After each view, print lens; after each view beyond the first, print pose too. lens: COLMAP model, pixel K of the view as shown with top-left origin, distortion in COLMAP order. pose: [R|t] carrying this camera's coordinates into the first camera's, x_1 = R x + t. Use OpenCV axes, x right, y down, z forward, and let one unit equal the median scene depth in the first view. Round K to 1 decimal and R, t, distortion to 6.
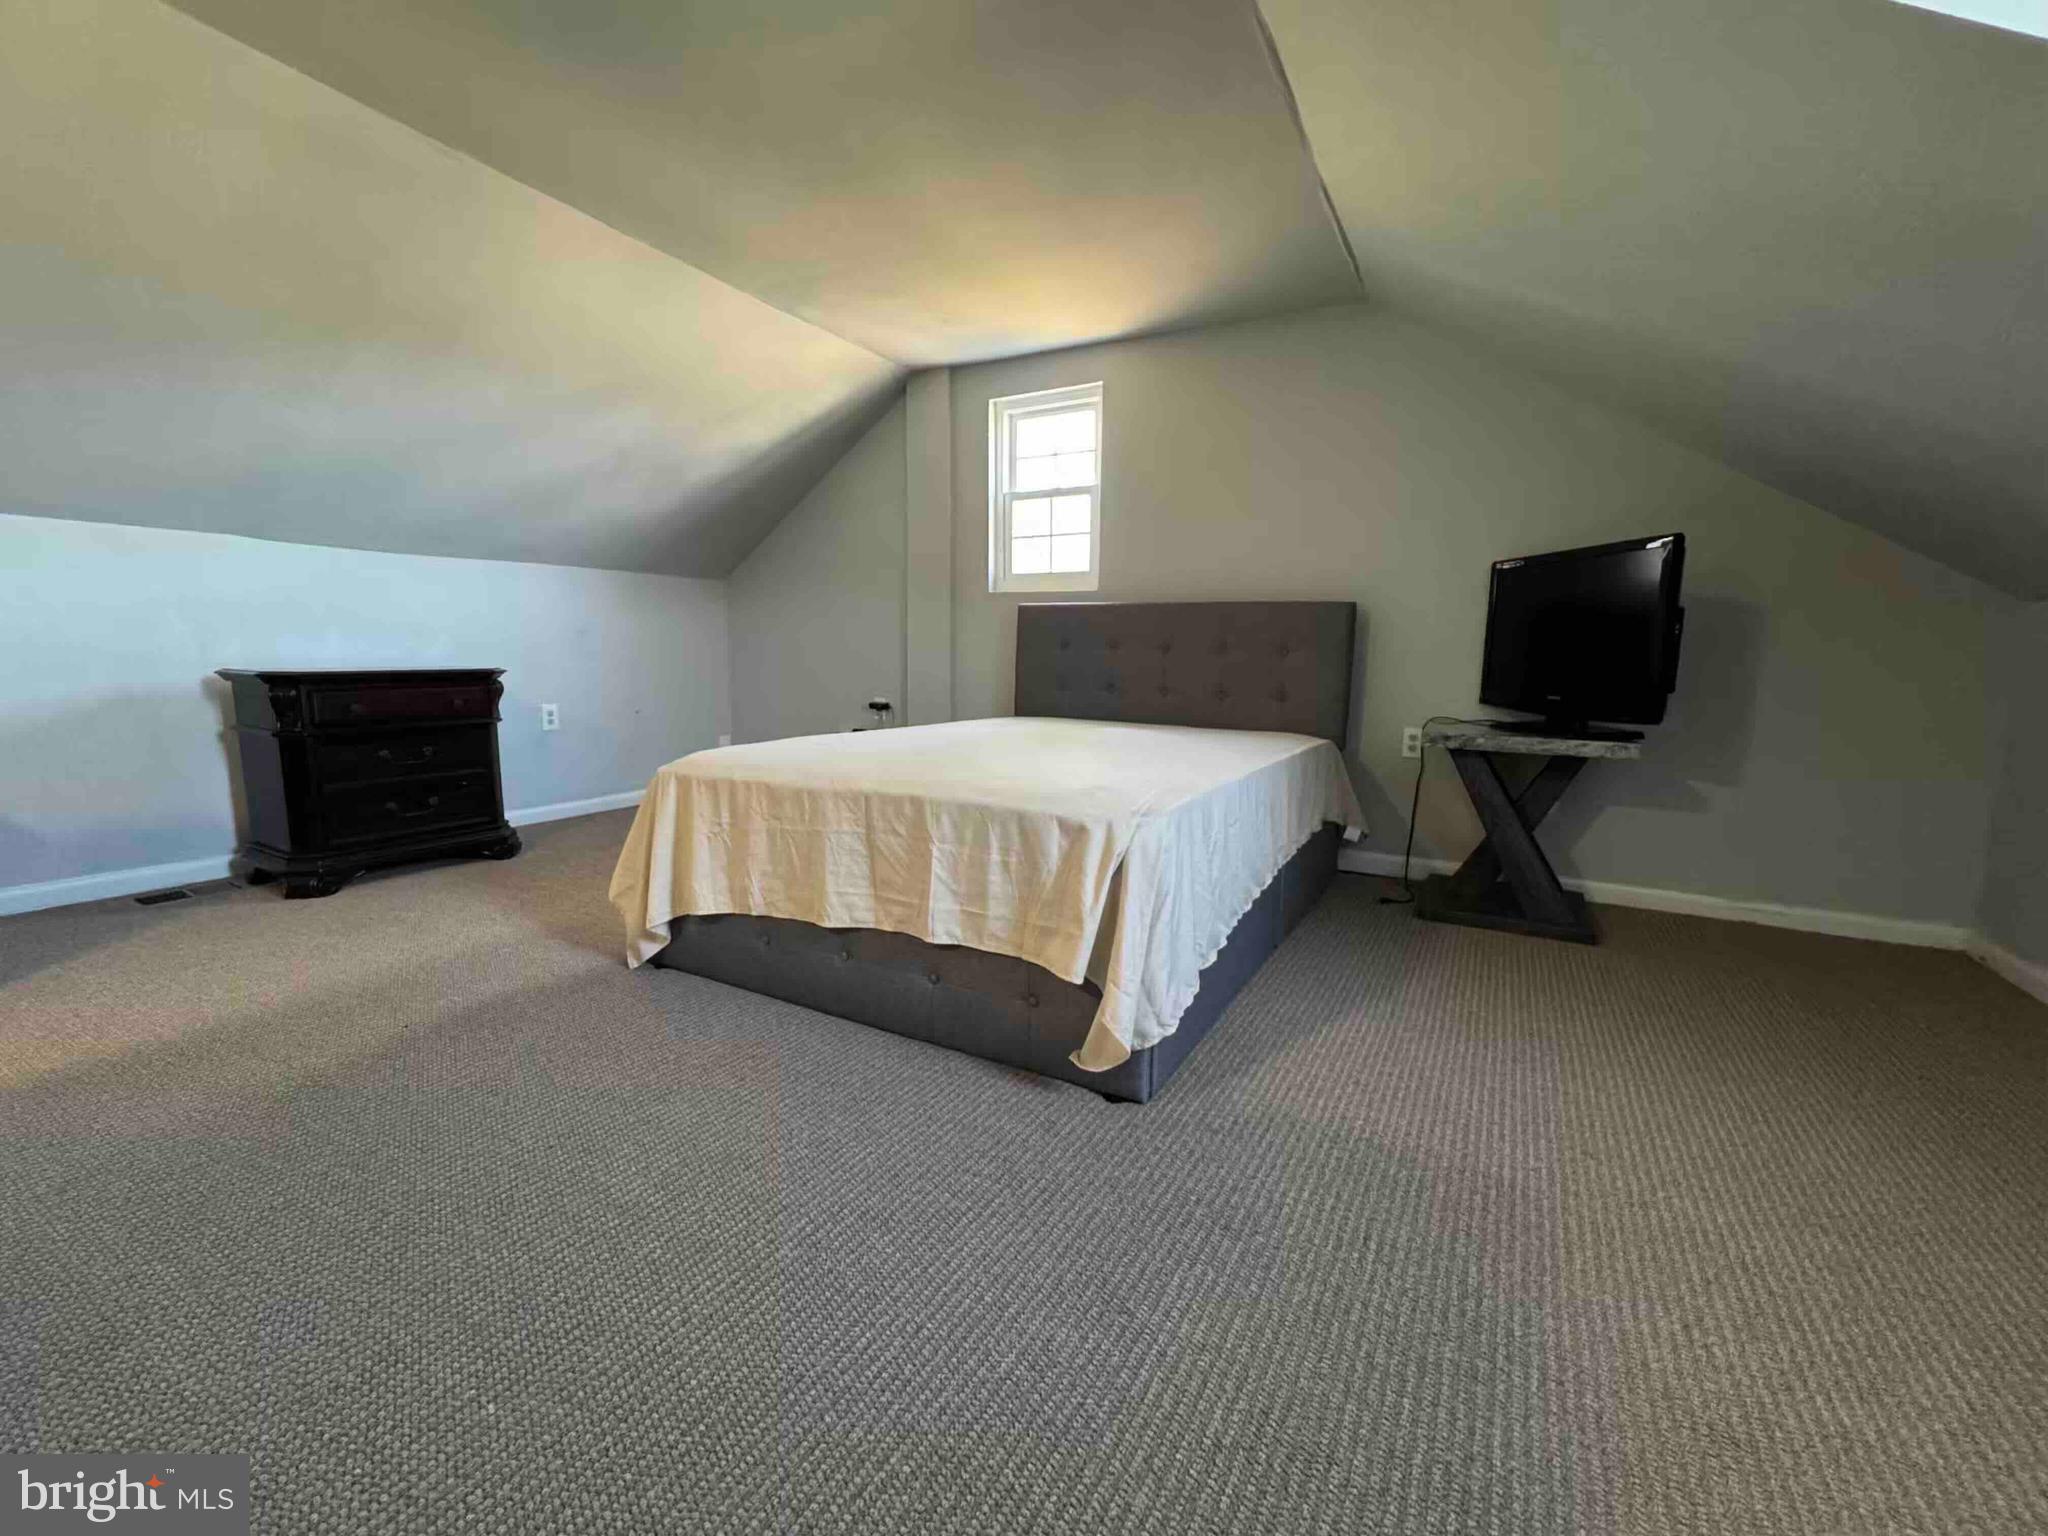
lens RADIAL K [[820.2, 0, 1025.6], [0, 820.2, 766.7], [0, 0, 1]] dist [-0.003274, 0.000049]
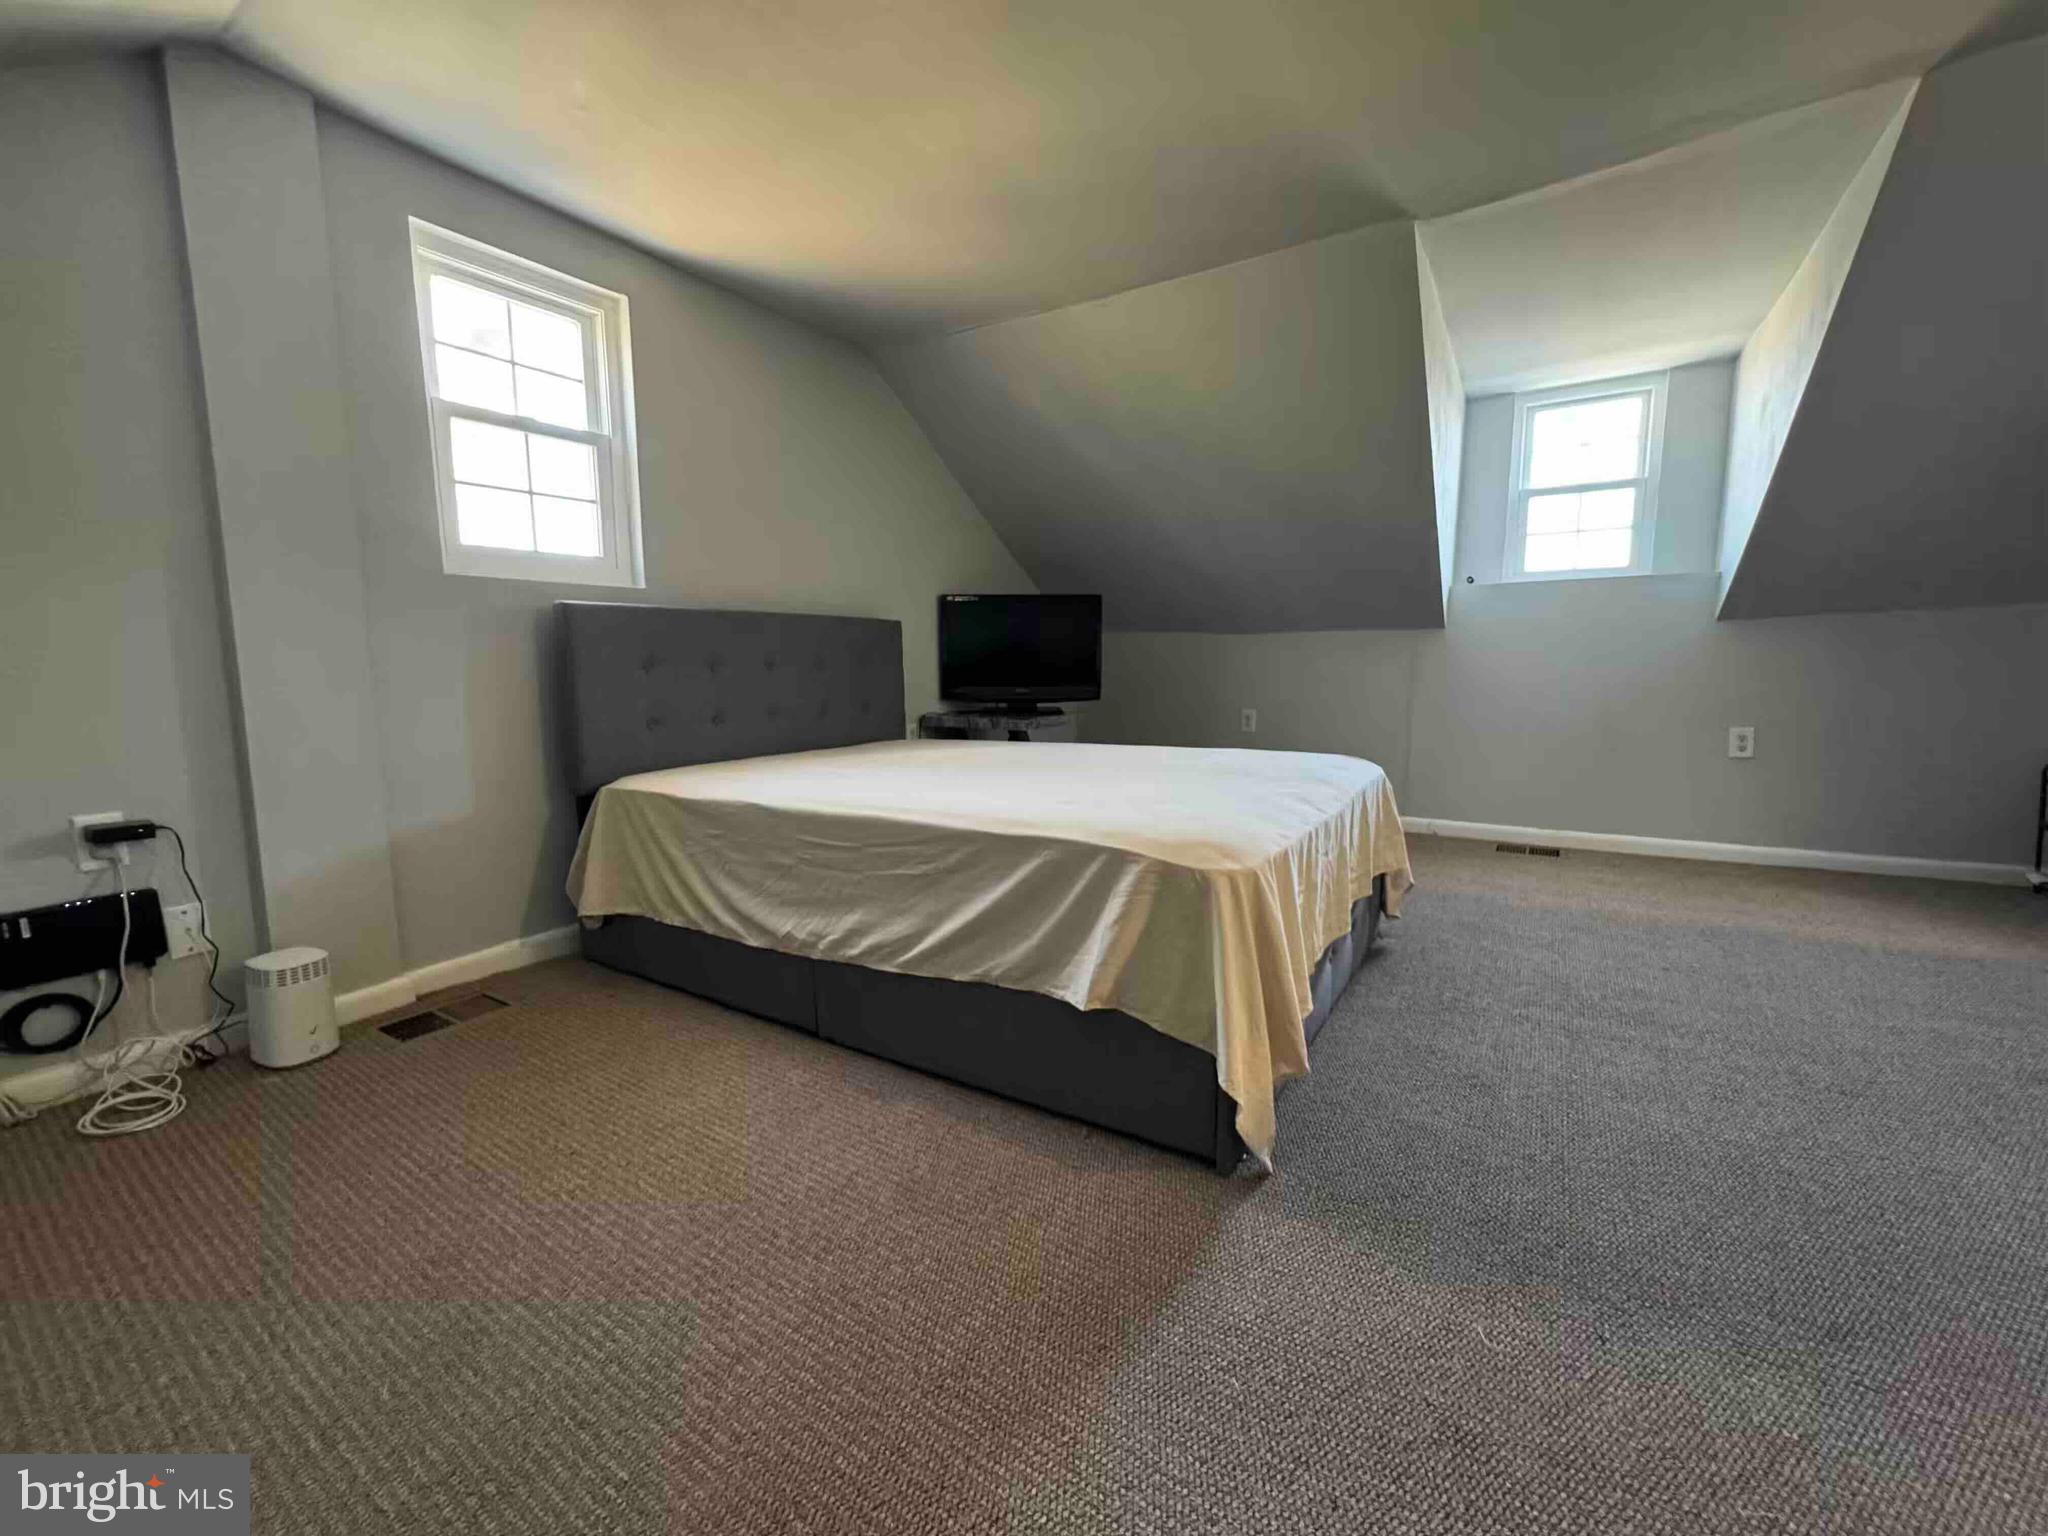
lens RADIAL K [[820.2, 0, 1025.9], [0, 820.2, 769.4], [0, 0, 1]] dist [-0.003274, 0.000049]
pose [[0.059822, -0.152442, 0.986500, -0.960814], [0.149177, 0.978537, 0.142165, -0.169539], [-0.986999, 0.138659, 0.081279, 0.959300]]
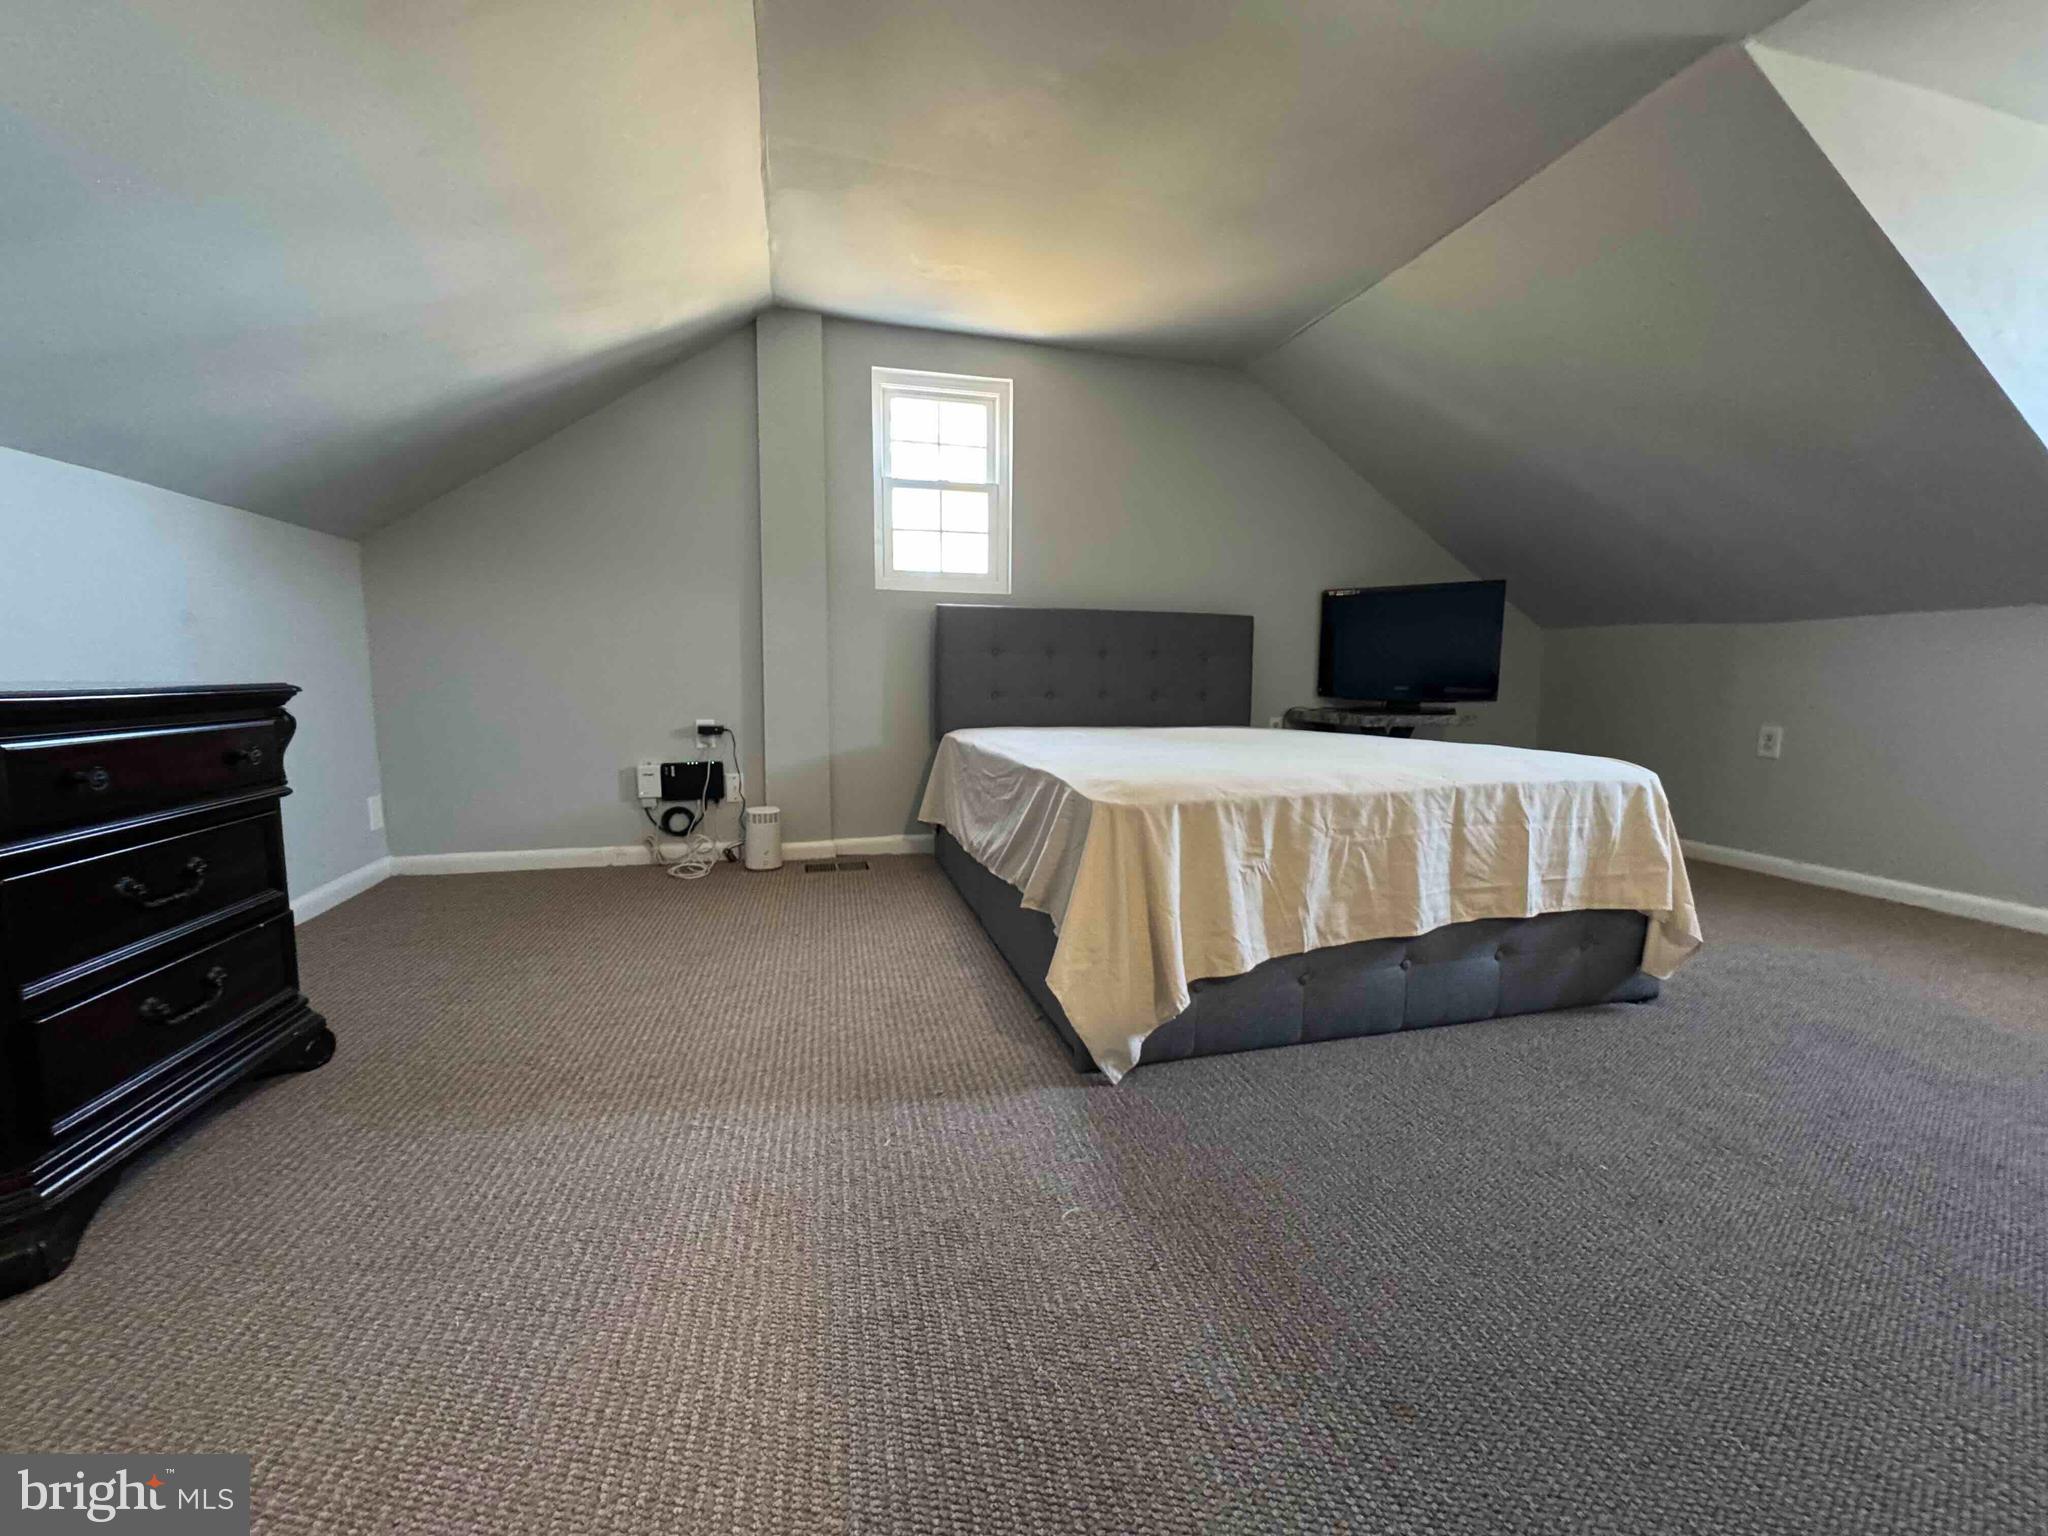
lens RADIAL K [[820.2, 0, 1025.2], [0, 820.2, 768.7], [0, 0, 1]] dist [-0.003274, 0.000049]
pose [[0.721779, -0.088942, 0.686385, -0.884128], [0.101859, 0.994561, 0.021765, -0.045799], [-0.684588, 0.054205, 0.726912, 0.452799]]
